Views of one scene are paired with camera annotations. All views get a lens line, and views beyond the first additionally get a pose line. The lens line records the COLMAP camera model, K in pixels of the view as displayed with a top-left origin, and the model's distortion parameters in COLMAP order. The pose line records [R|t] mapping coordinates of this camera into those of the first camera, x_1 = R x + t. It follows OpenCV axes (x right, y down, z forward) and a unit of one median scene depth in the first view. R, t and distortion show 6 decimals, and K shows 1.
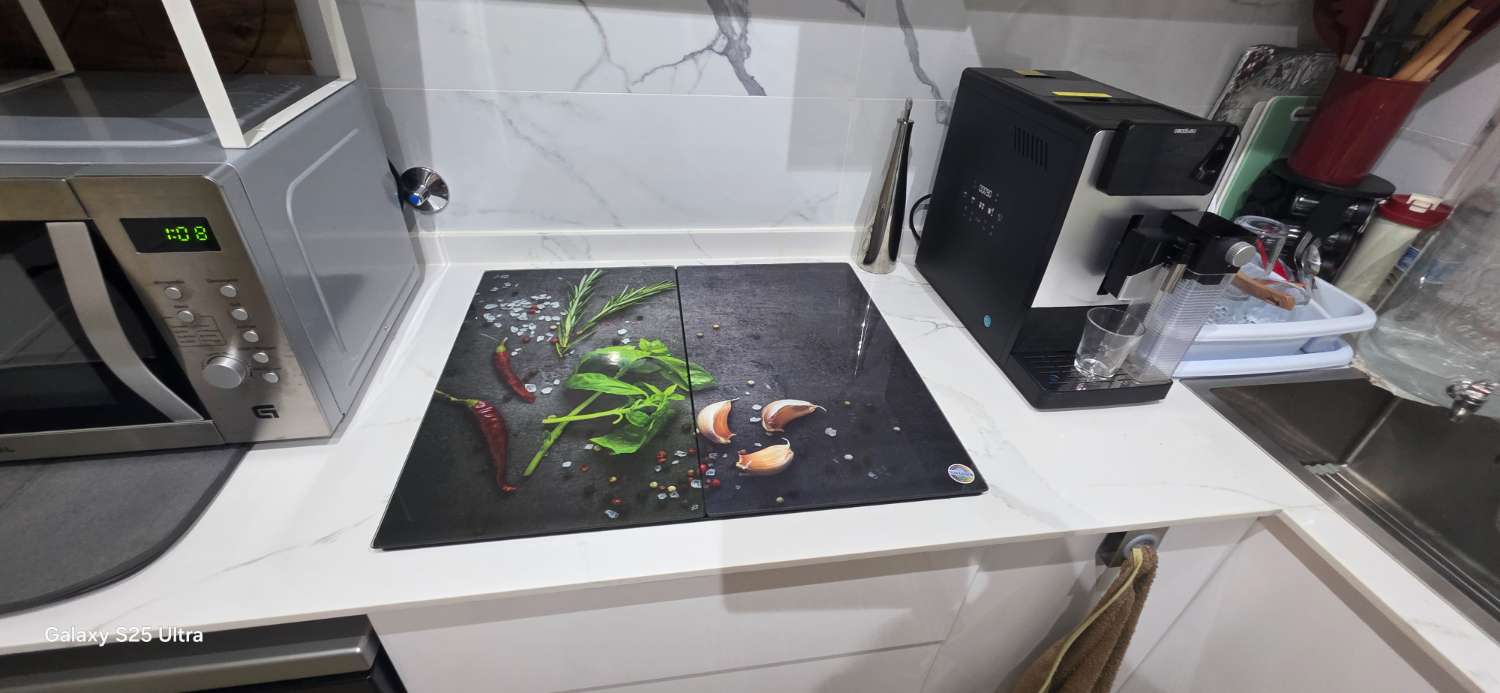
lens RADIAL K [[602.7, 0, 744.1], [0, 602.7, 337.2], [0, 0, 1]] dist [0.001071, 0.000244]
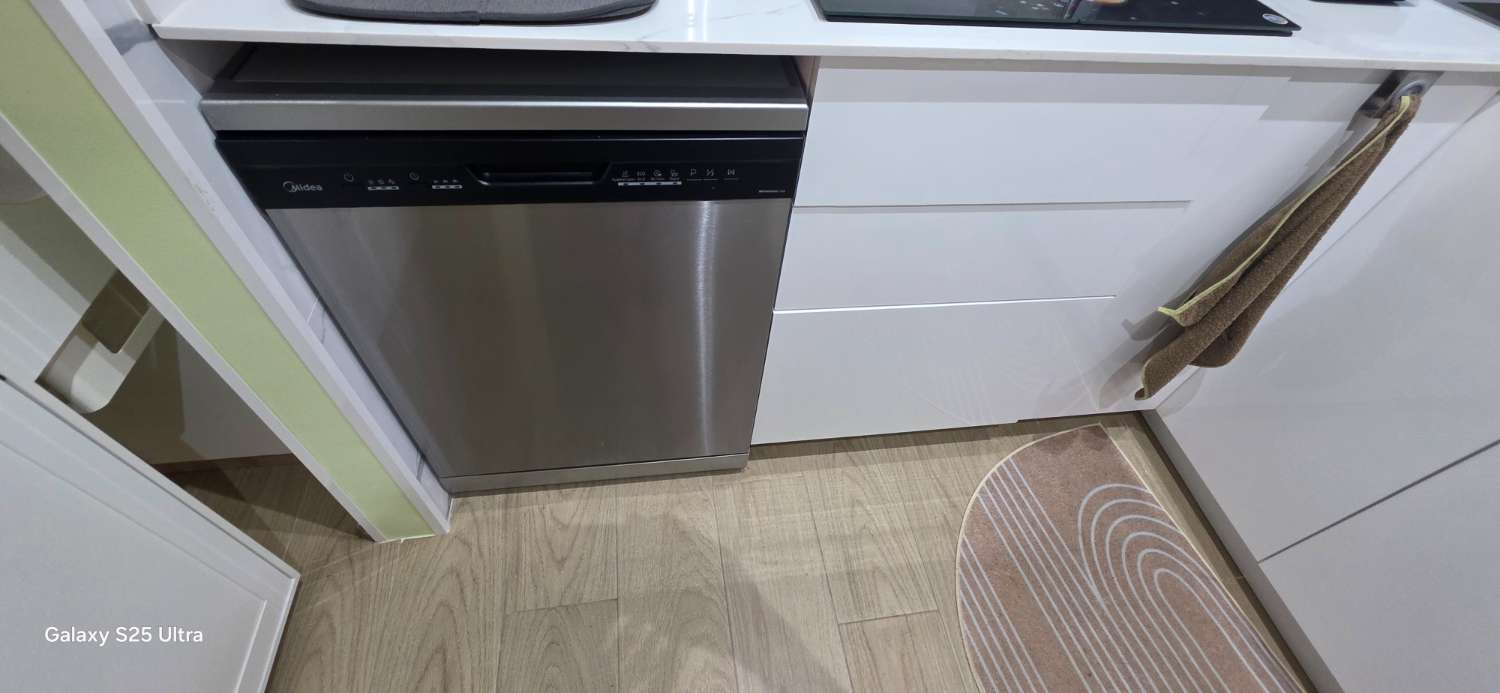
lens RADIAL K [[602.7, 0, 744.7], [0, 602.7, 348.3], [0, 0, 1]] dist [0.001071, 0.000244]
pose [[0.999299, 0.036013, 0.010257, -0.463660], [-0.037445, 0.962226, 0.269666, 0.408565], [-0.000158, -0.269861, 0.962899, -0.194331]]
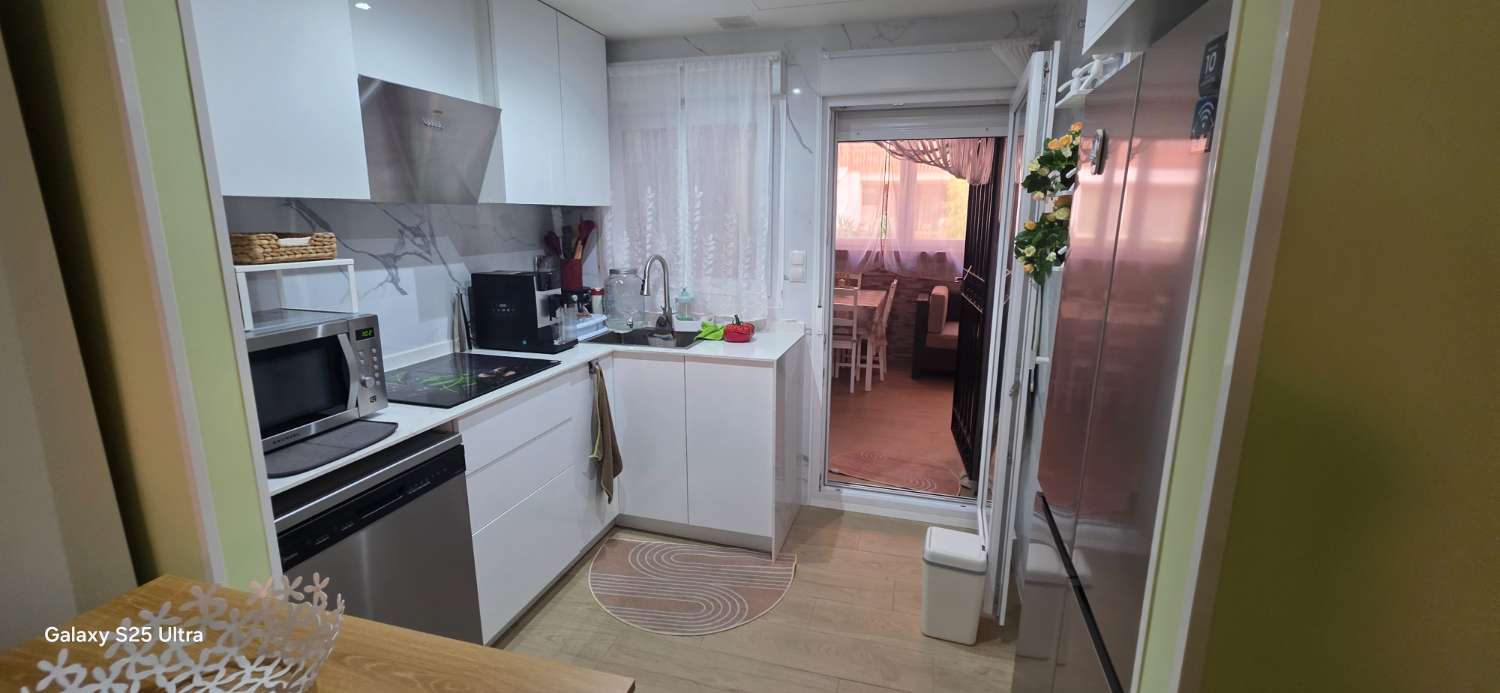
lens RADIAL K [[602.7, 0, 748.0], [0, 602.7, 342.2], [0, 0, 1]] dist [0.001071, 0.000244]
pose [[0.434938, -0.239968, 0.867897, -1.672290], [0.526055, 0.849969, -0.028617, 0.625965], [-0.730818, 0.469008, 0.495920, -1.273605]]
